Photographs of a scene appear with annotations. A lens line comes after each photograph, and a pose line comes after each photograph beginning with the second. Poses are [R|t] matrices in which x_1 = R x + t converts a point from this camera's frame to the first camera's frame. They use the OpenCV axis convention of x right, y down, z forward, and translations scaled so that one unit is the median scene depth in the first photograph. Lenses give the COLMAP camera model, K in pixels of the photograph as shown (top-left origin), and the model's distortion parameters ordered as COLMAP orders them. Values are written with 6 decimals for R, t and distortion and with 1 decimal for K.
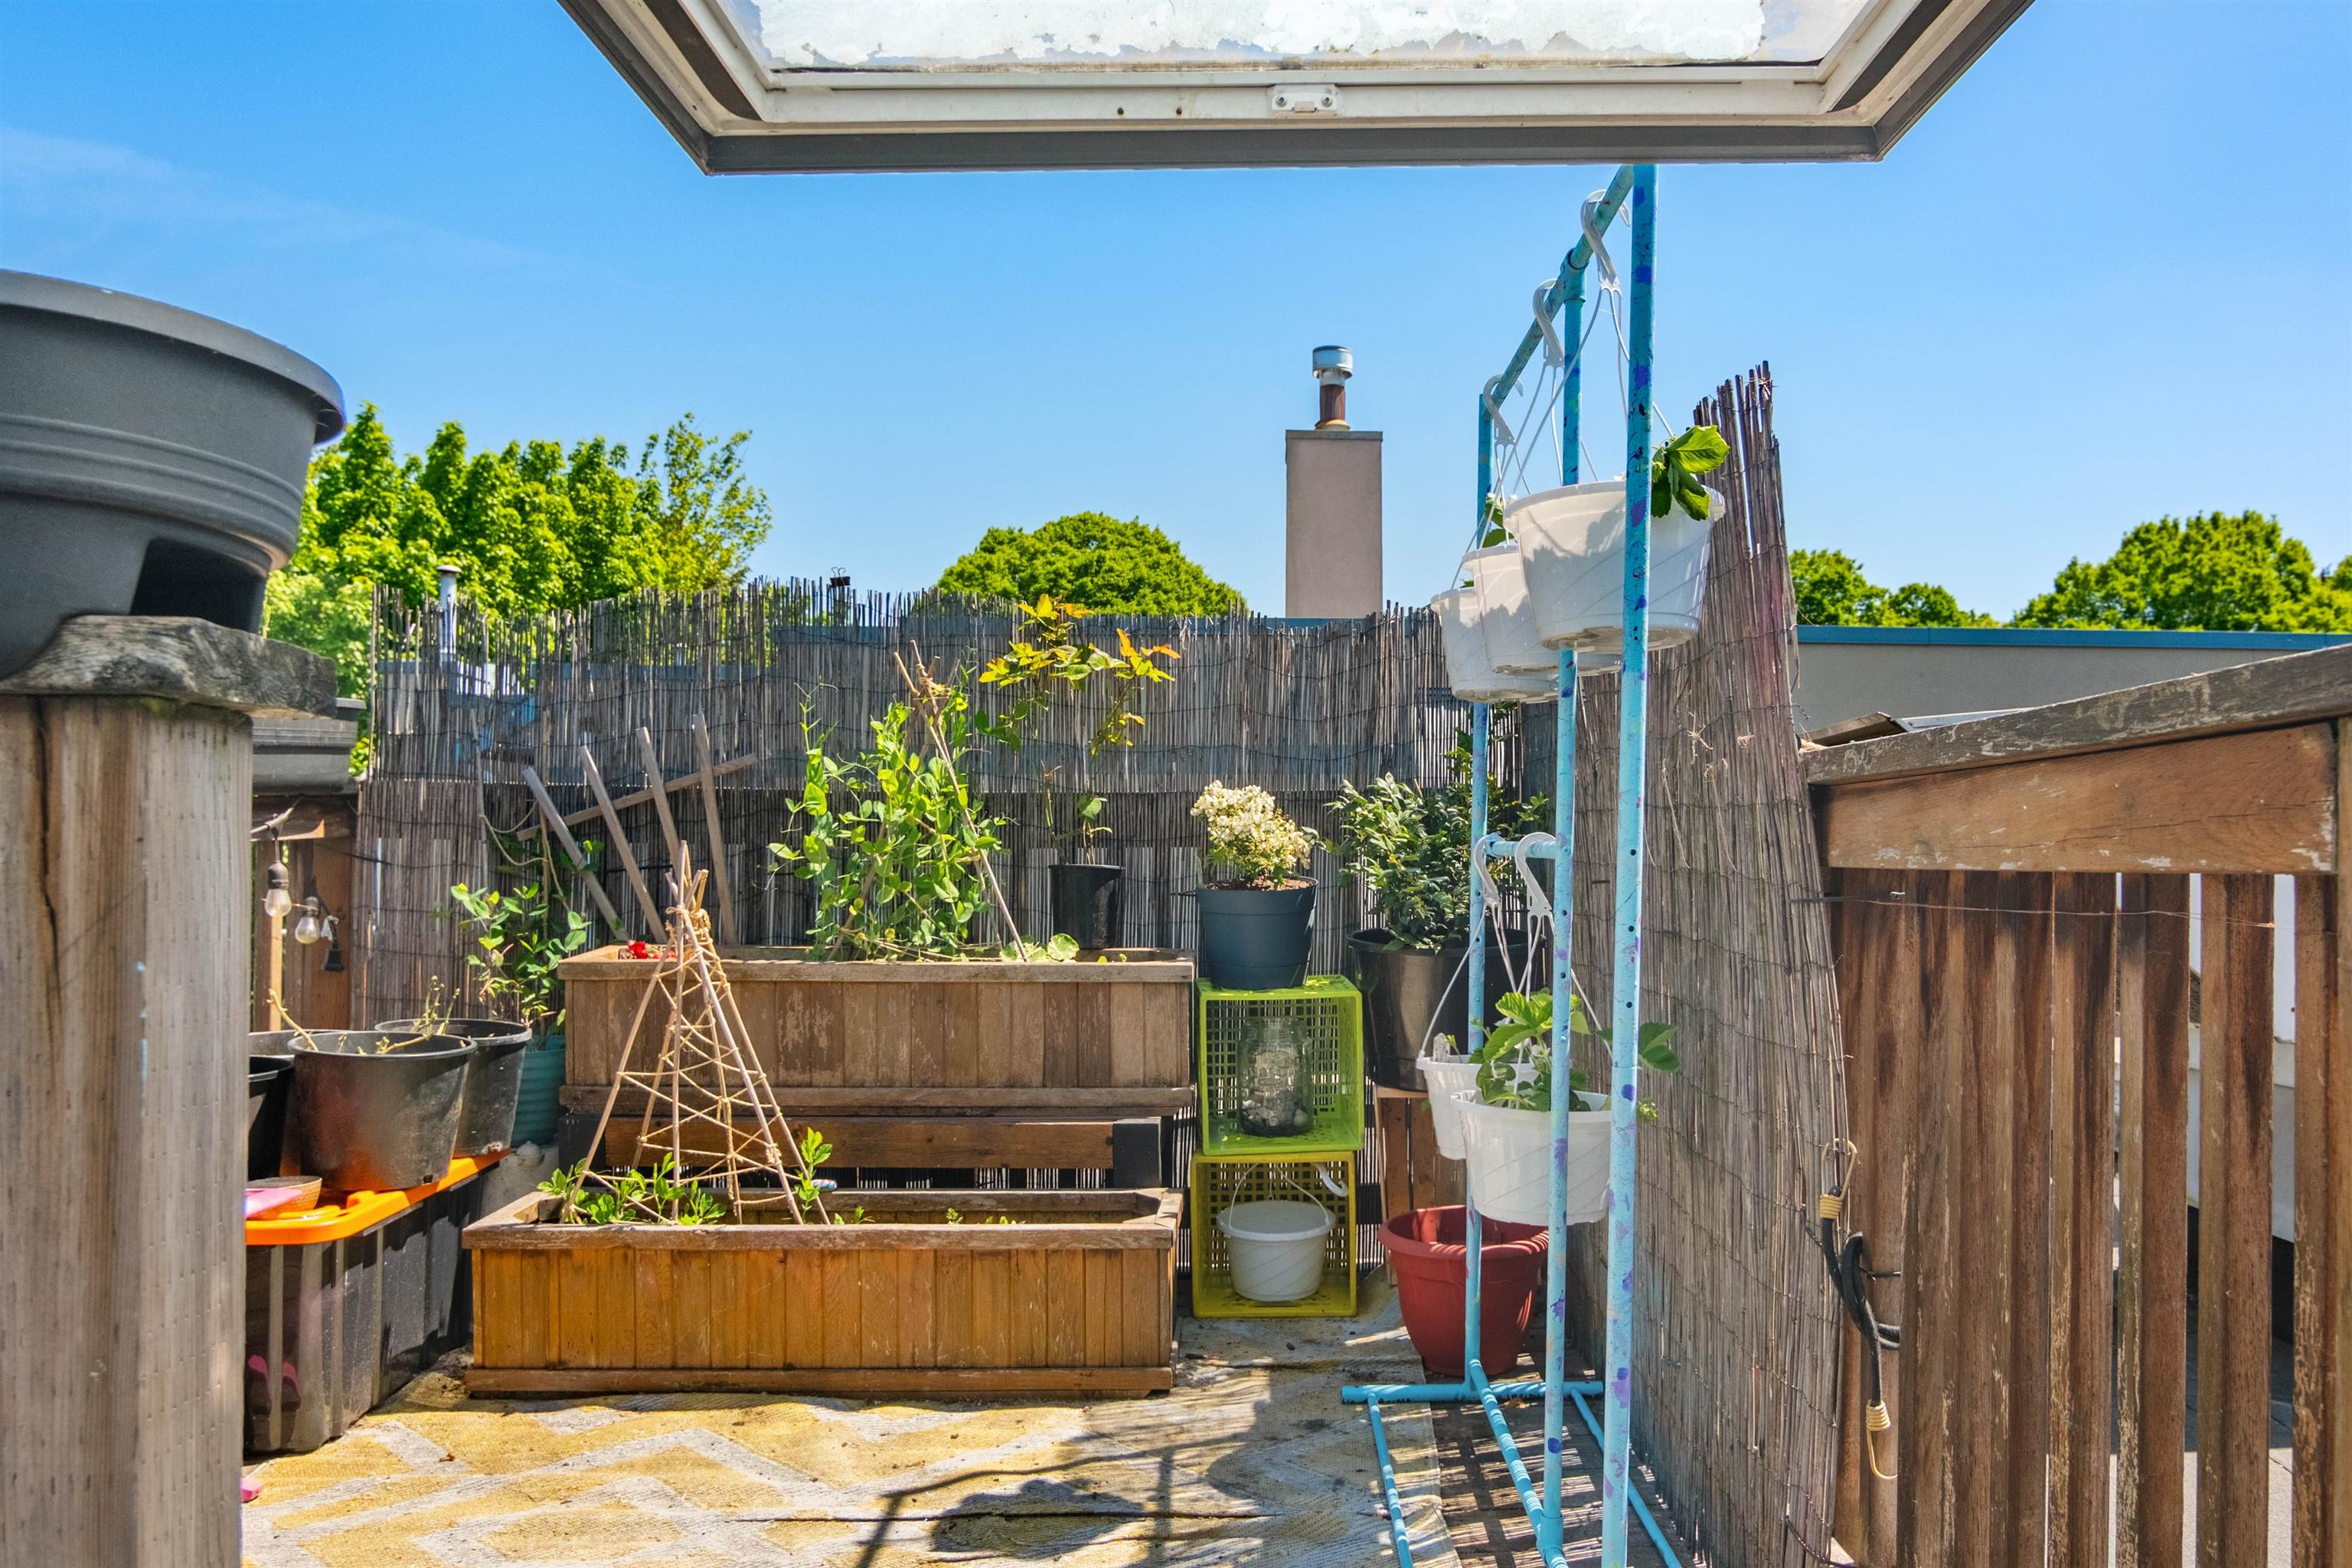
lens RADIAL K [[1566.5, 0, 1245.3], [0, 1566.5, 782.6], [0, 0, 1]] dist [0.005873, 0.001737]
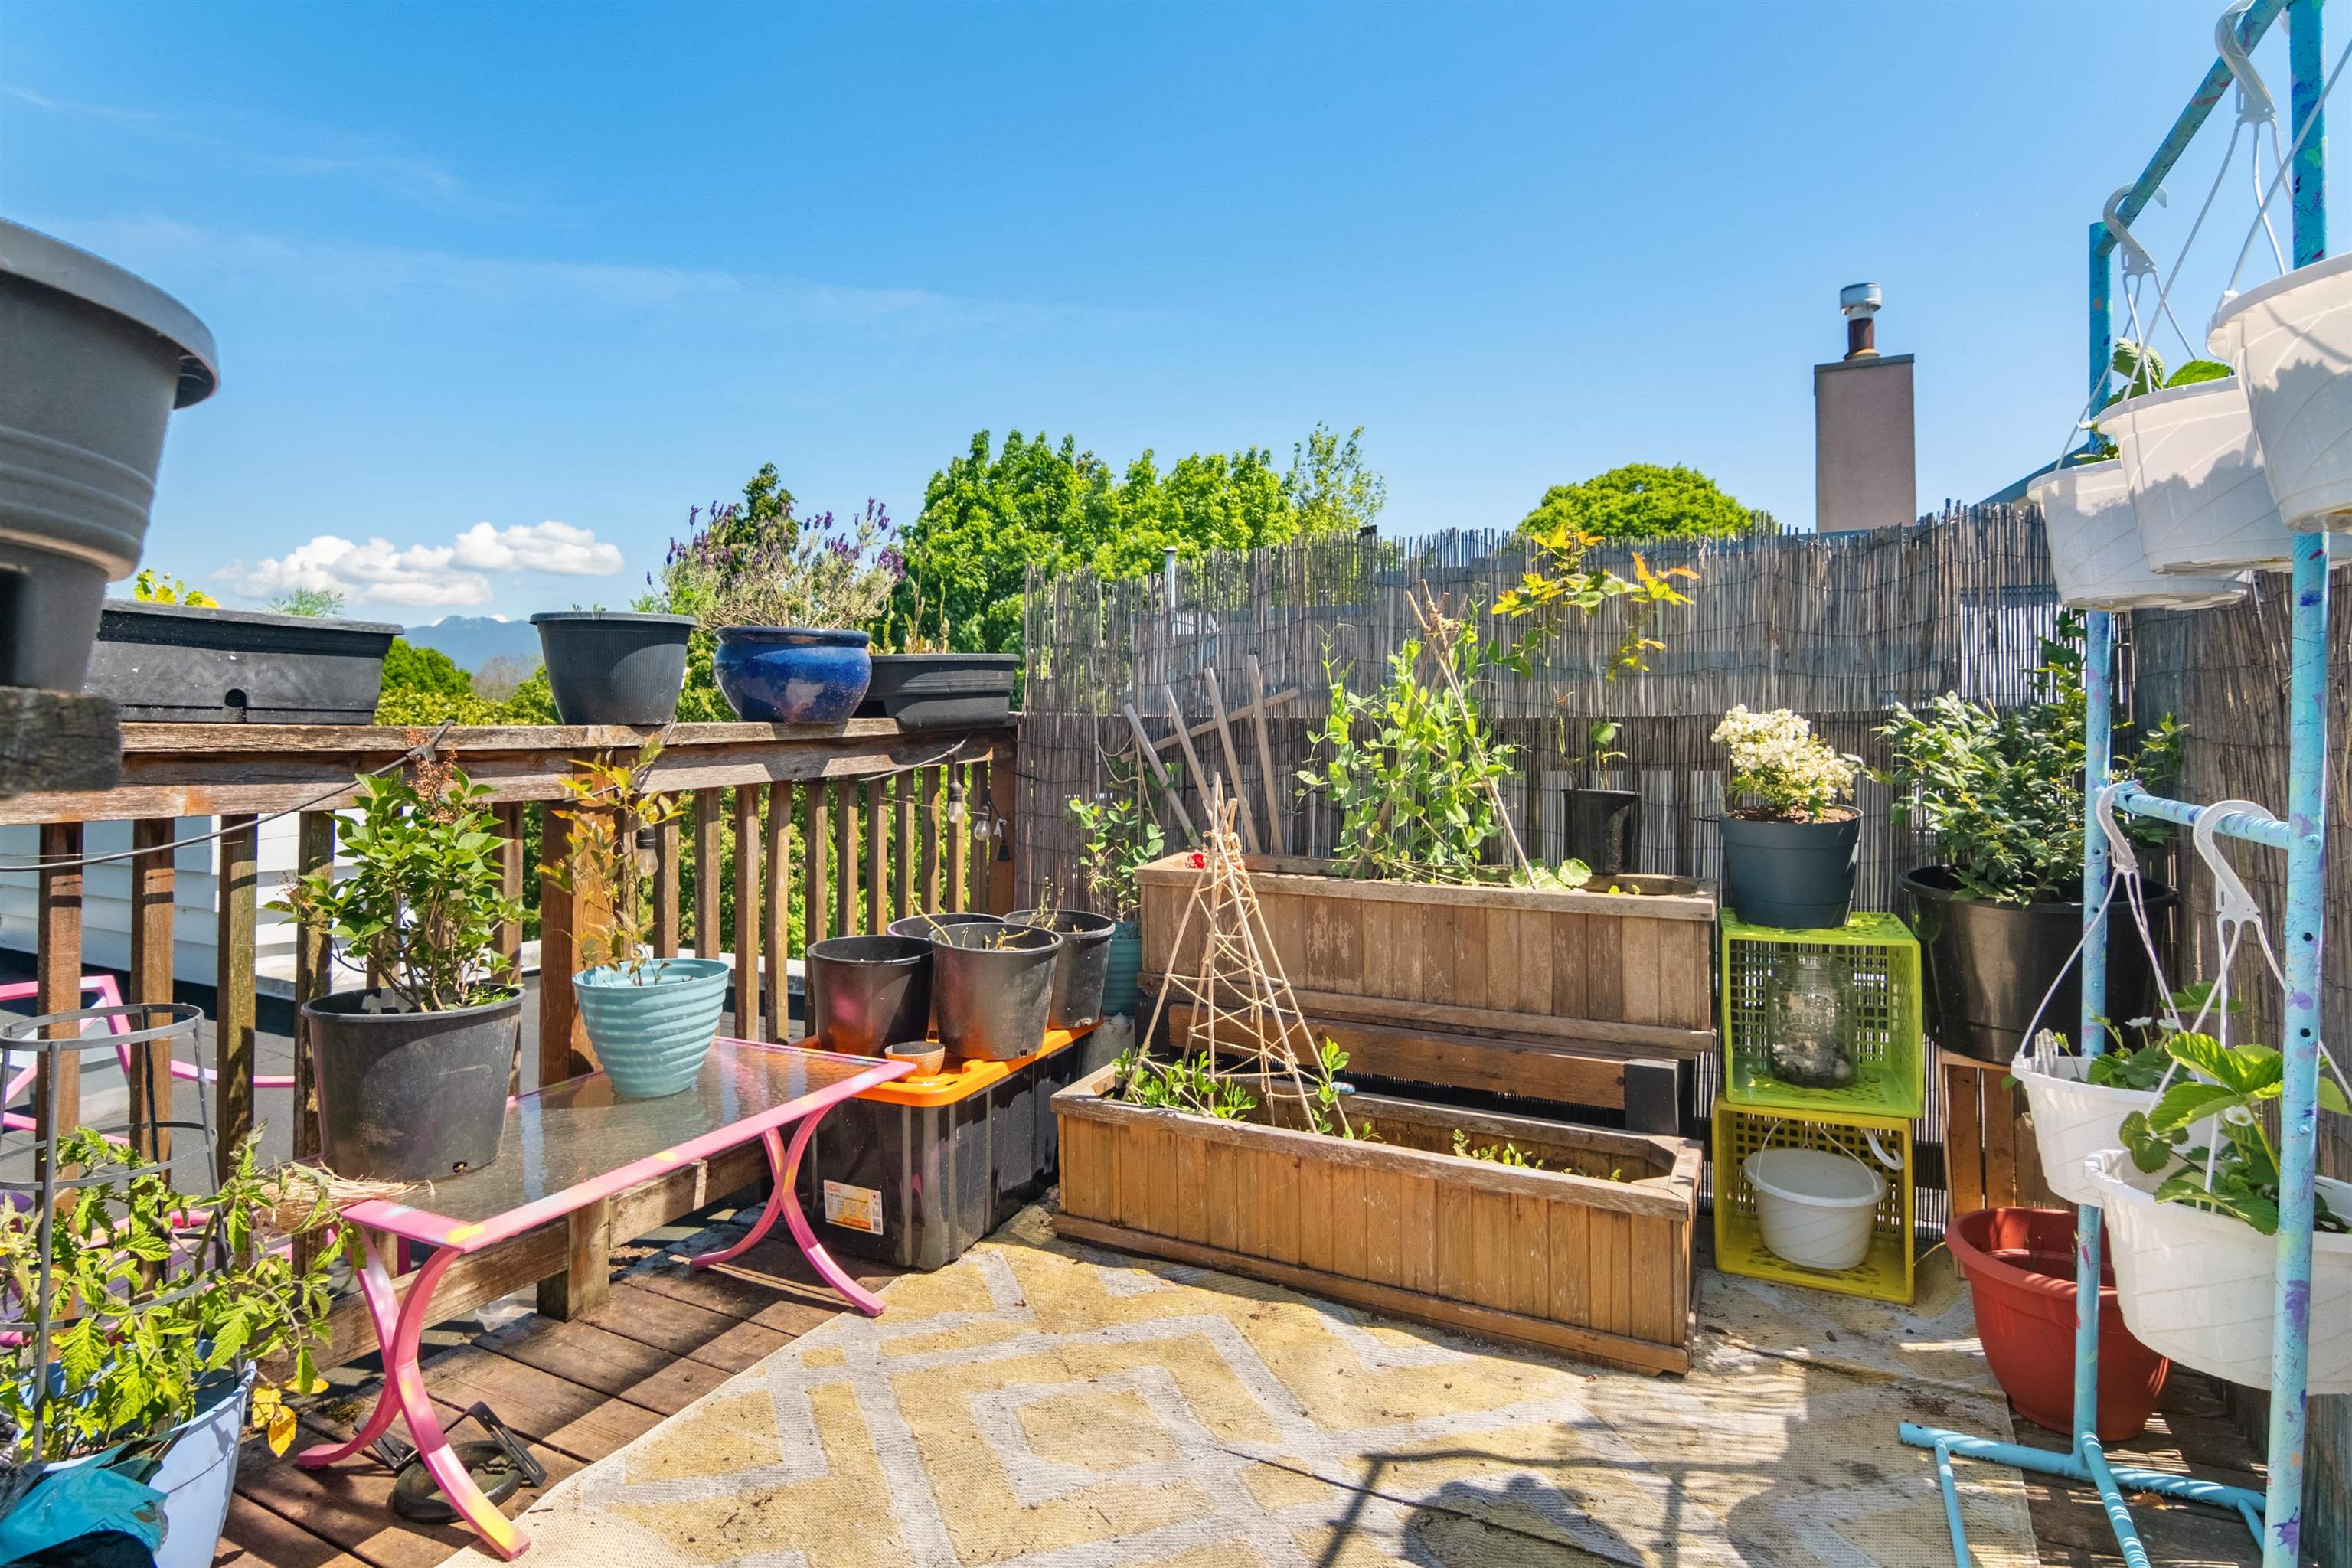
lens RADIAL K [[1170.0, 0, 1186.9], [0, 1170.0, 739.3], [0, 0, 1]] dist [-0.001680, -0.013430]
pose [[0.892237, -0.006716, -0.451518, 0.002395], [0.027594, 0.998832, 0.039671, -0.020088], [0.450724, -0.047855, 0.891380, 0.236846]]
